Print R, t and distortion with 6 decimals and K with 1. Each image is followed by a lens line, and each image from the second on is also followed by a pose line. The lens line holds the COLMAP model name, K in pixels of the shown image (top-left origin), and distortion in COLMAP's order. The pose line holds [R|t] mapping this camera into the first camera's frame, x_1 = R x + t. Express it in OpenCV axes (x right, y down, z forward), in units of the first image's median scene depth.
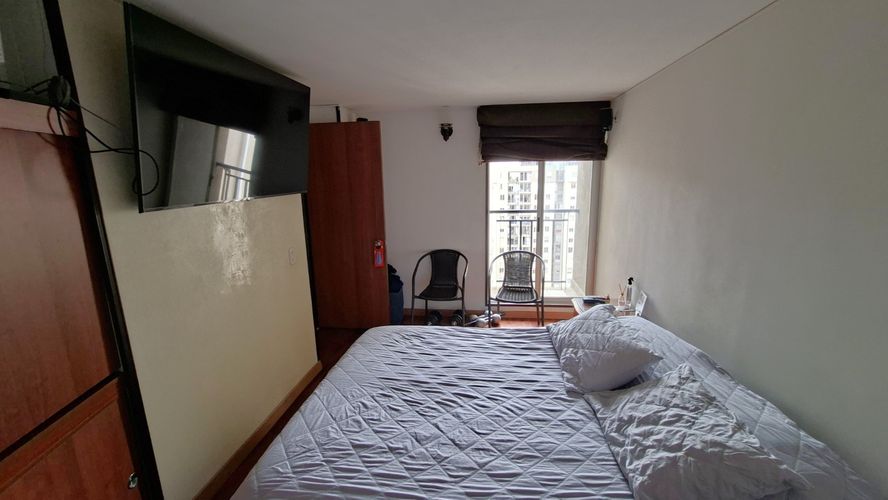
lens RADIAL K [[353.2, 0, 447.1], [0, 353.2, 247.5], [0, 0, 1]] dist [-0.013131, 0.000615]
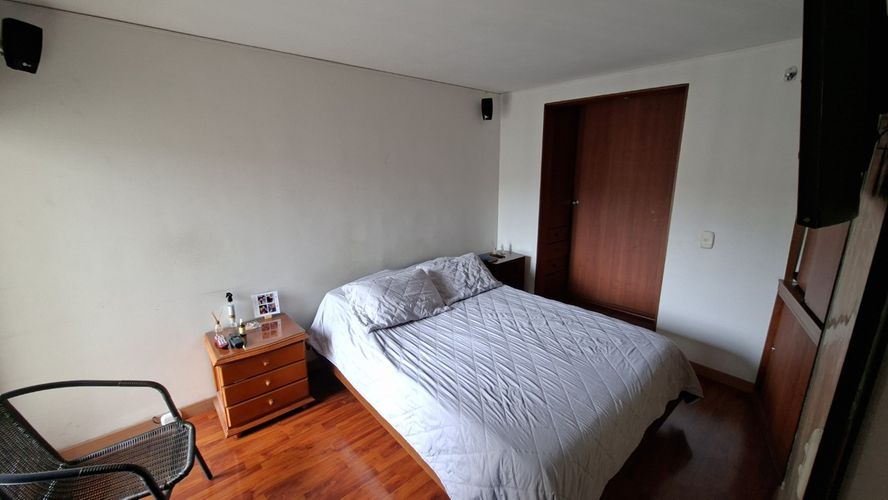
lens RADIAL K [[353.2, 0, 444.7], [0, 353.2, 247.9], [0, 0, 1]] dist [-0.013131, 0.000615]
pose [[-0.729729, -0.141689, 0.668895, -0.653664], [0.155813, 0.918092, 0.364459, -0.410369], [-0.665747, 0.370178, -0.647881, 2.071283]]
